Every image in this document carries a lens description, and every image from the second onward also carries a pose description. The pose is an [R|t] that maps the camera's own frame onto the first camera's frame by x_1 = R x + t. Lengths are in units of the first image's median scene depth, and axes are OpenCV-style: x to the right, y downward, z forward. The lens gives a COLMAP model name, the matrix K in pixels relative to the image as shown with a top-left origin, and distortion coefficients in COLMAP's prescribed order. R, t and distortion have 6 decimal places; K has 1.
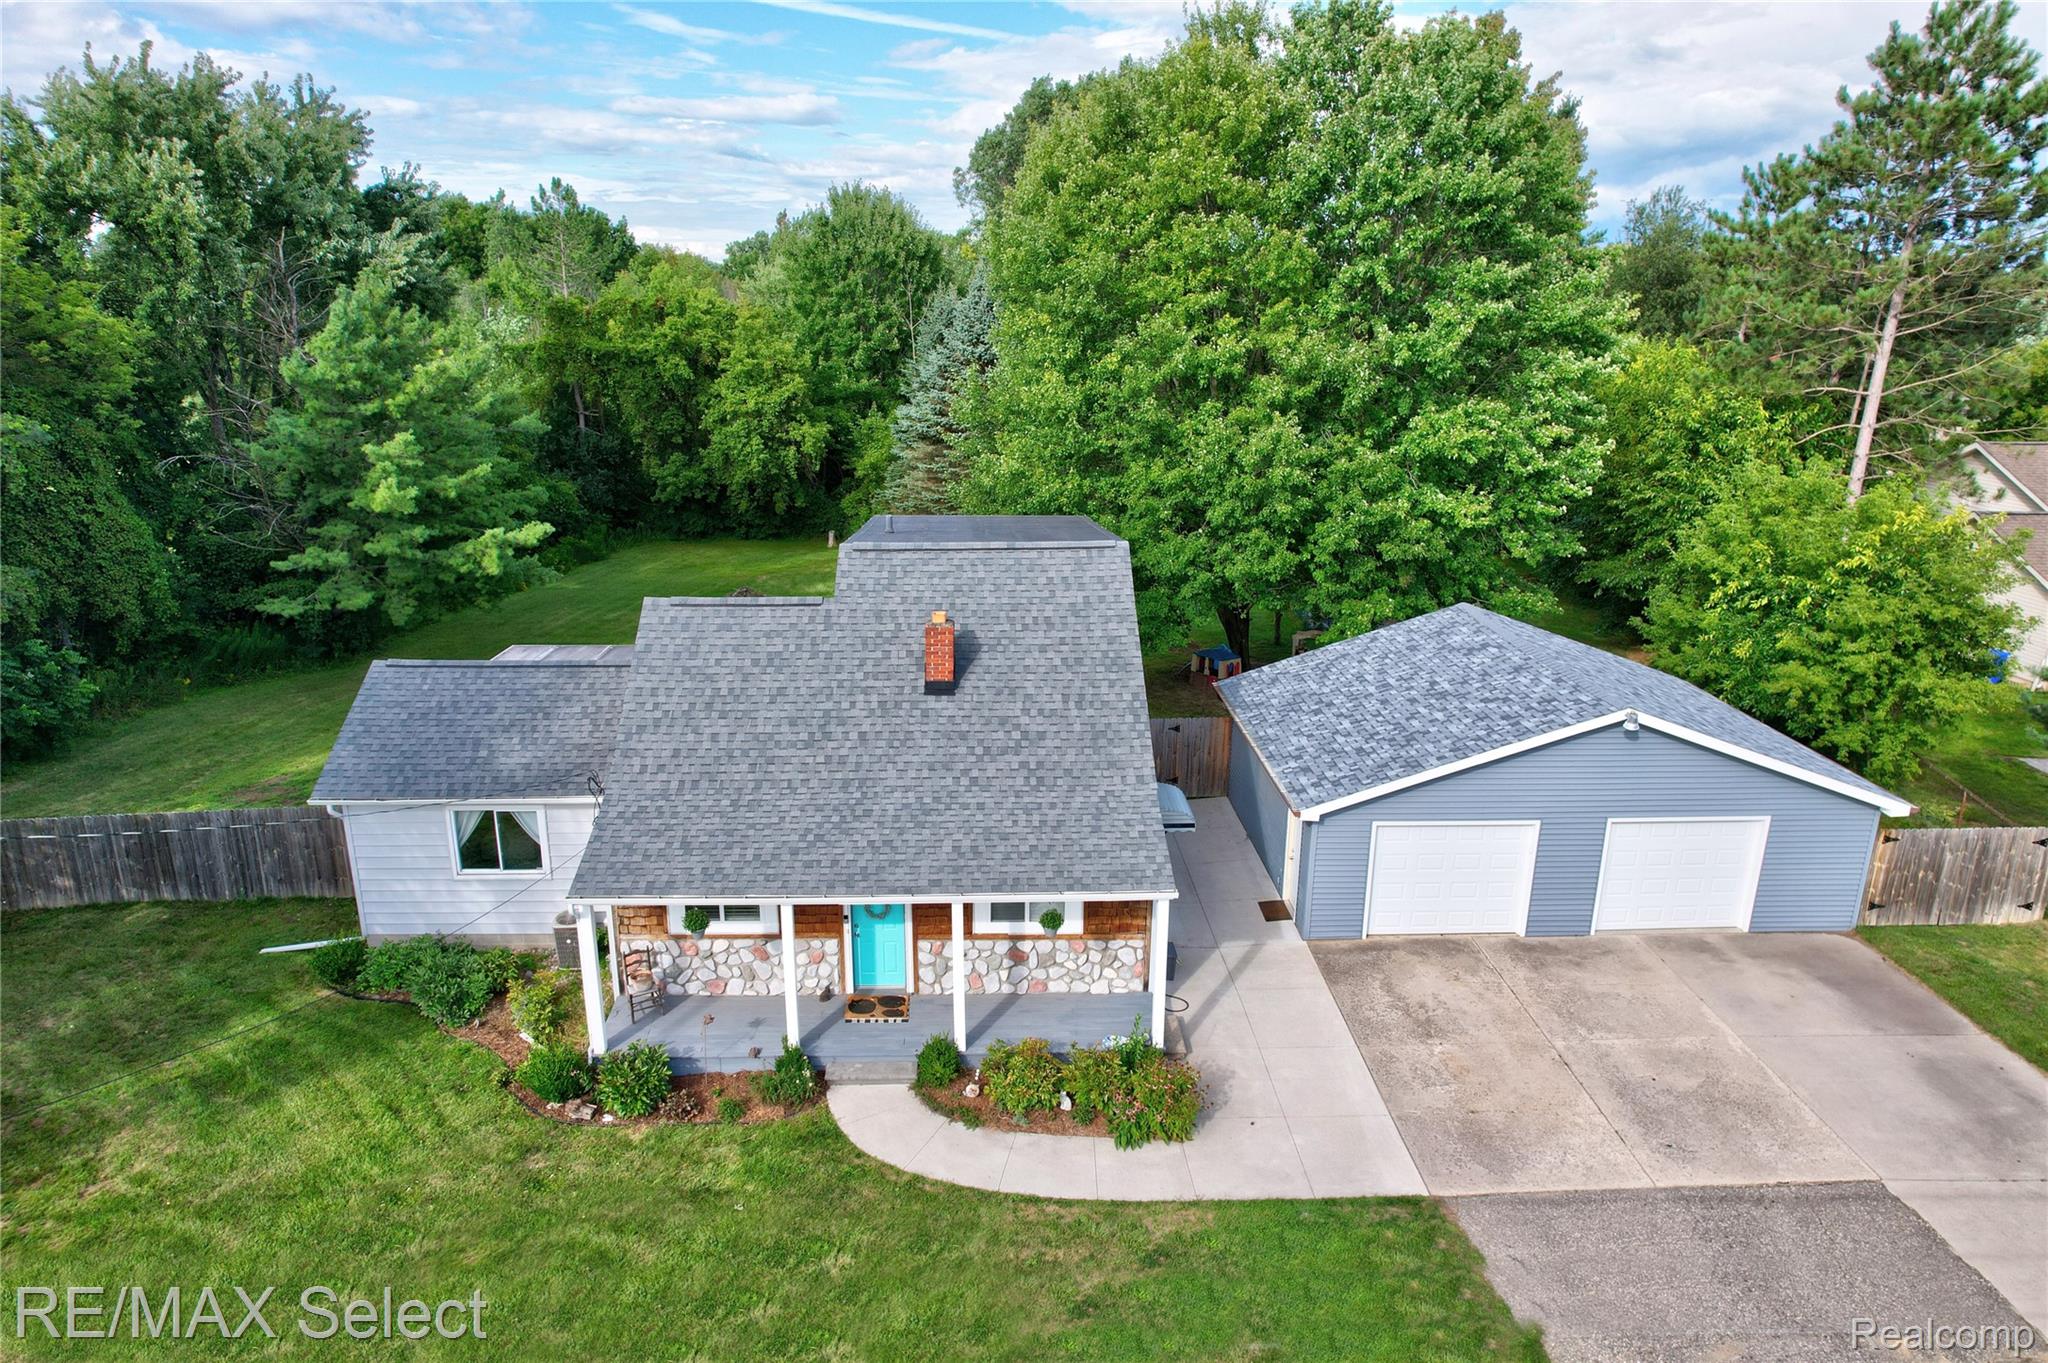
lens RADIAL K [[1301.3, 0, 1024.0], [0, 1301.3, 681.5], [0, 0, 1]] dist [-0.060265, 0.056695]
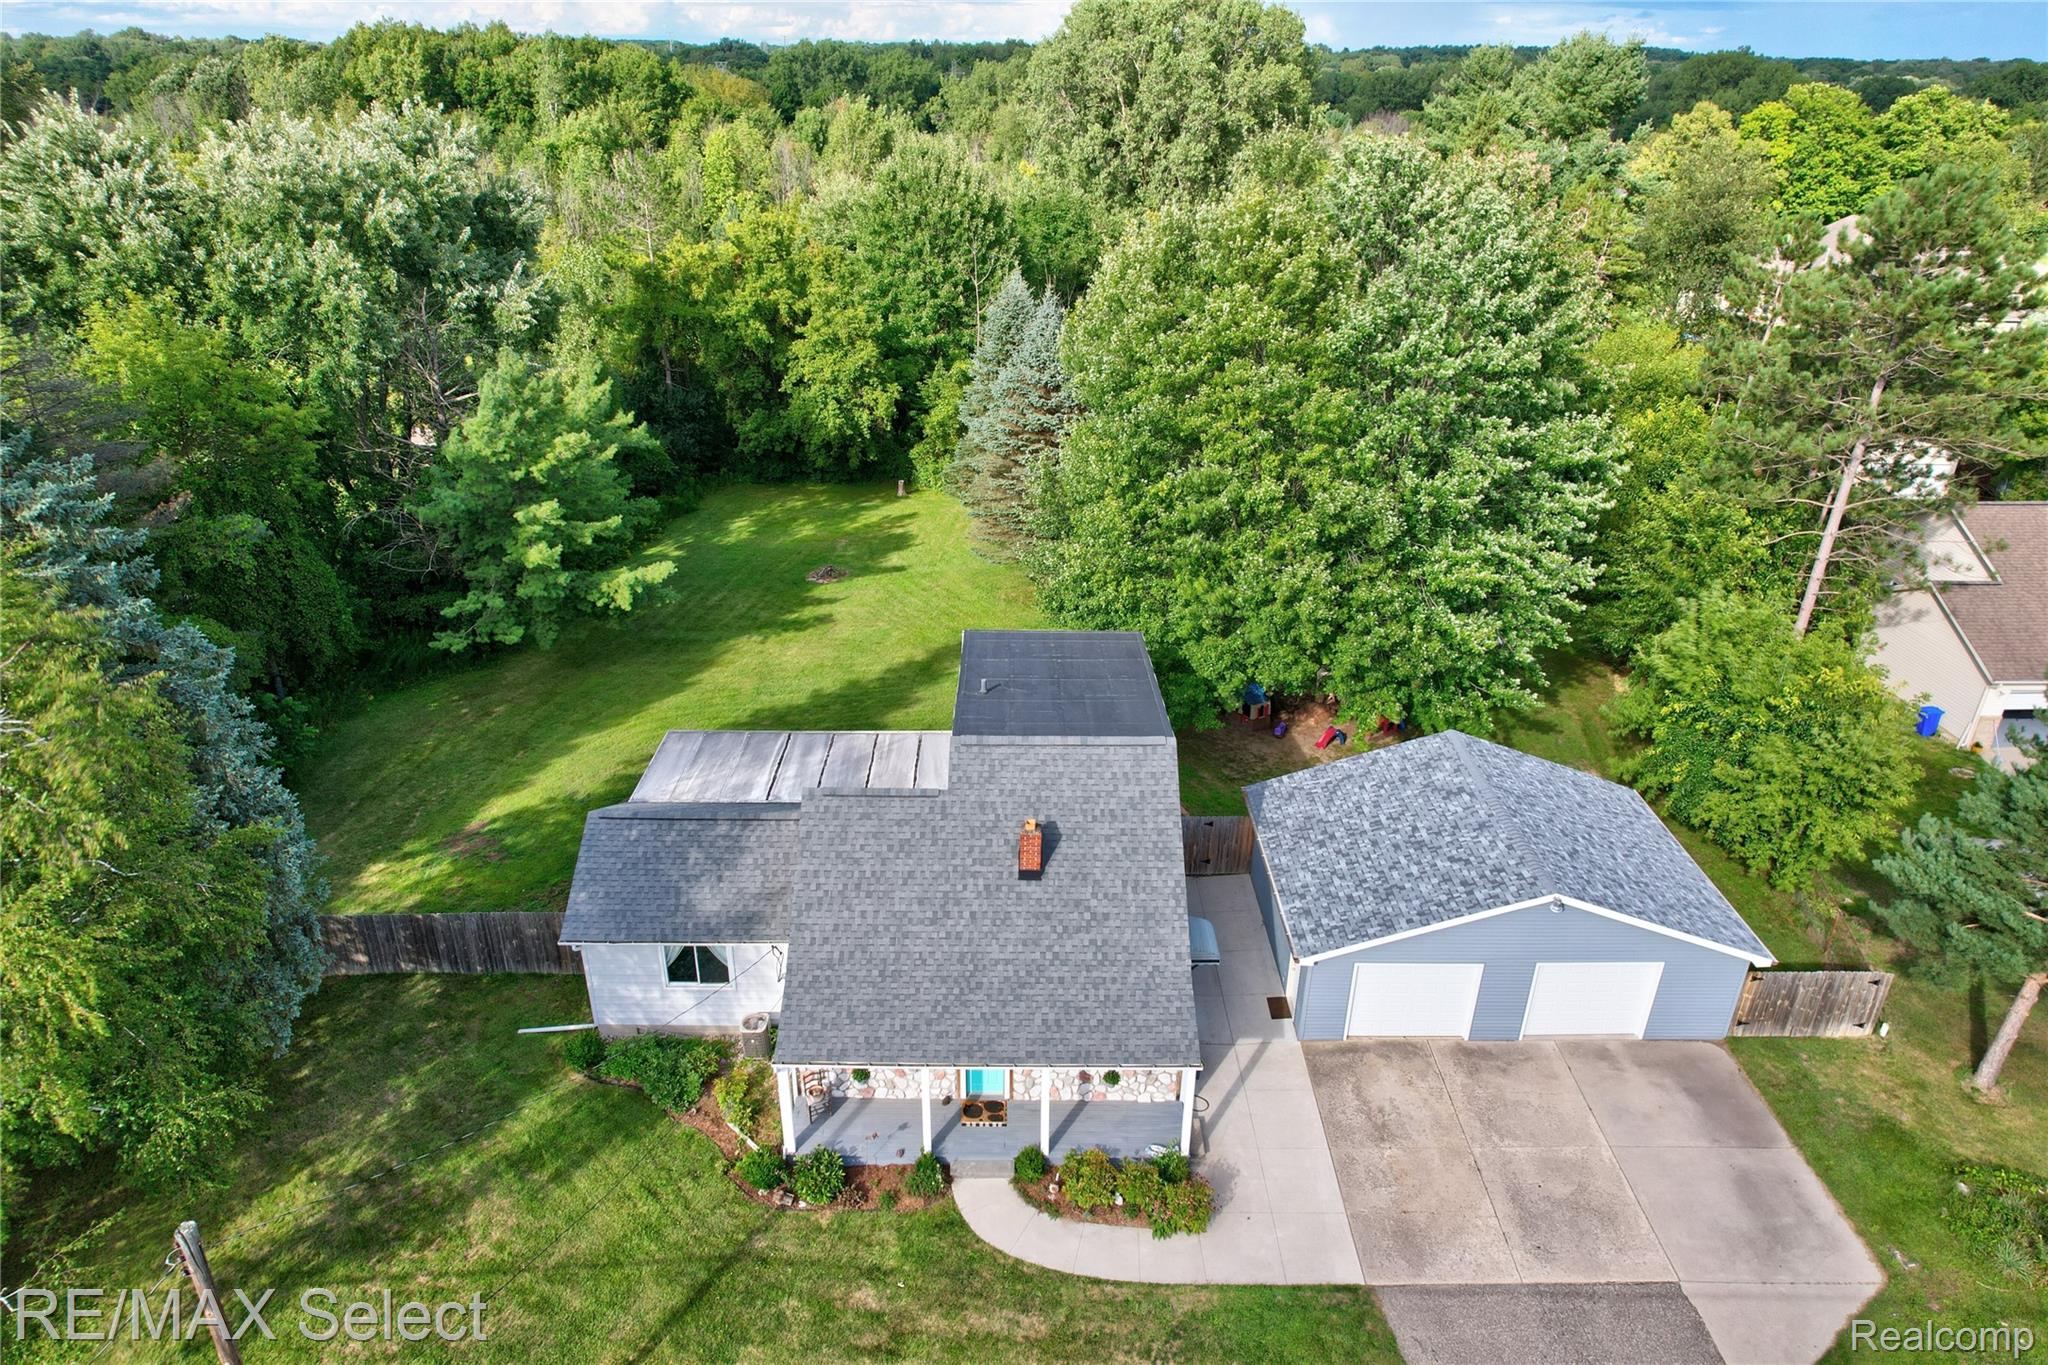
lens RADIAL K [[1301.3, 0, 1024.0], [0, 1301.3, 682.5], [0, 0, 1]] dist [-0.060265, 0.056695]
pose [[0.999381, 0.017644, -0.030432, -0.032790], [-0.012559, 0.987063, 0.159840, -0.387645], [0.032858, -0.159359, 0.986674, -0.269521]]
